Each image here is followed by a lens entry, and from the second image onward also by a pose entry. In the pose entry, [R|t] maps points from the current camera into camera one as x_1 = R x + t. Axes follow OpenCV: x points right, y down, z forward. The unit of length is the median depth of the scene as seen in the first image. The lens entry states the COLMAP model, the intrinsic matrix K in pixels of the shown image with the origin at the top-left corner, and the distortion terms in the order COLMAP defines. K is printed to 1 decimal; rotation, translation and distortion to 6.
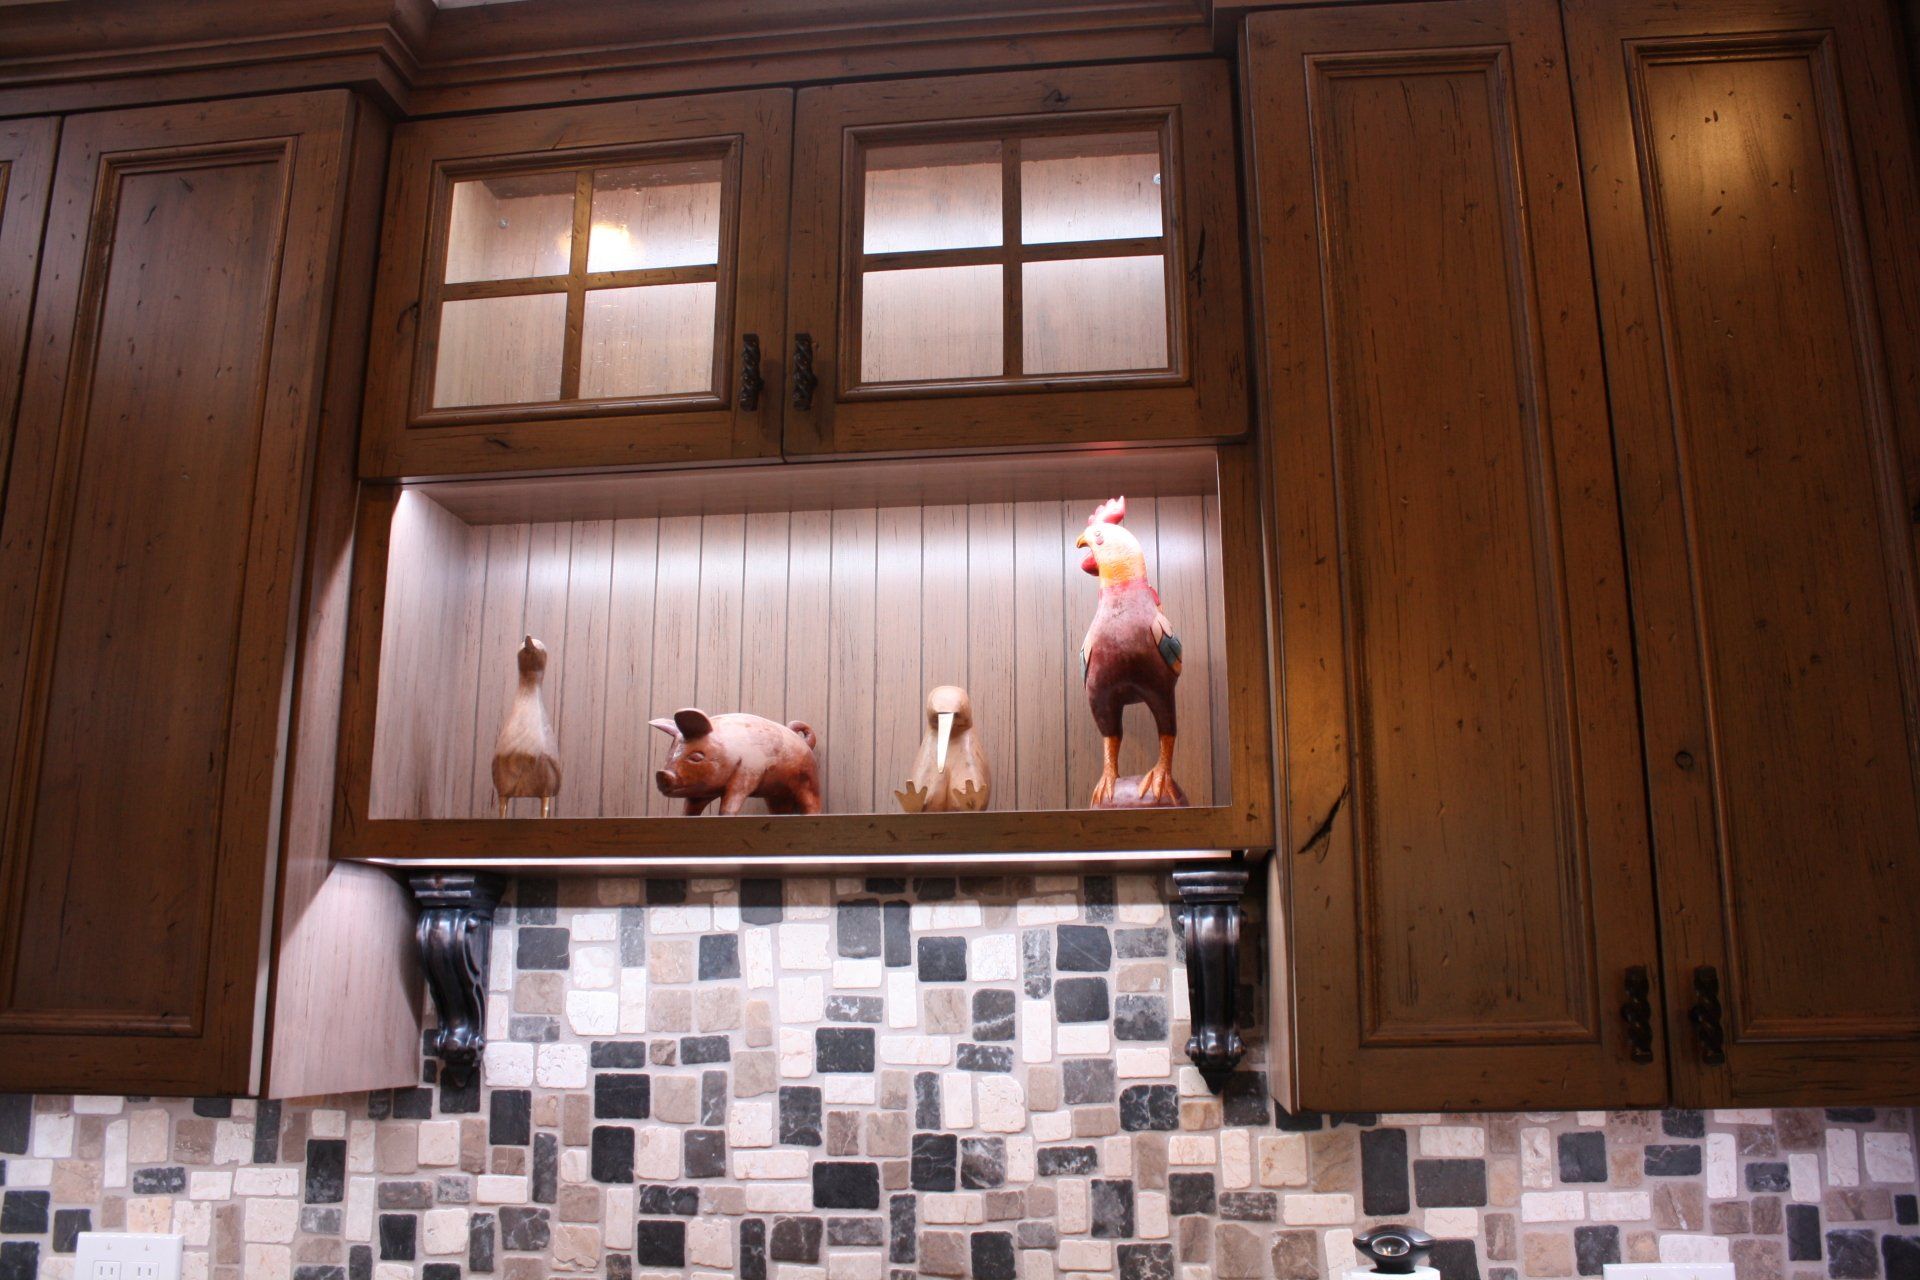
lens RADIAL K [[1620.4, 0, 977.7], [0, 1620.4, 641.5], [0, 0, 1]] dist [-0.174529, 0.164091]
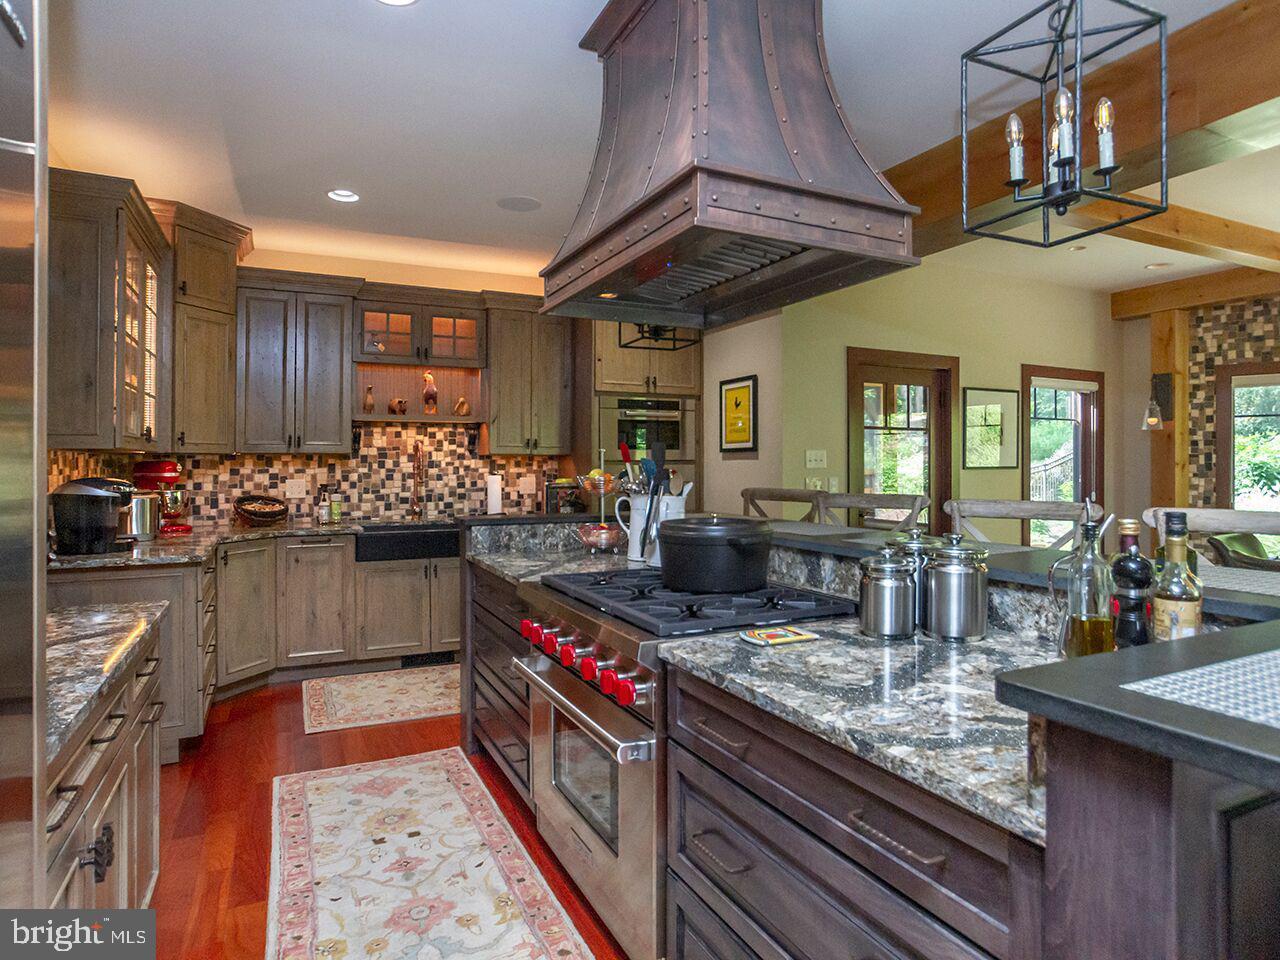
lens RADIAL K [[735.5, 0, 607.9], [0, 735.5, 457.0], [0, 0, 1]] dist [-0.048443, 0.000793]
pose [[0.848208, 0.004509, 0.529644, -1.057379], [-0.118894, 0.976066, 0.182096, -0.377675], [-0.516146, -0.217427, 0.828443, -2.030505]]
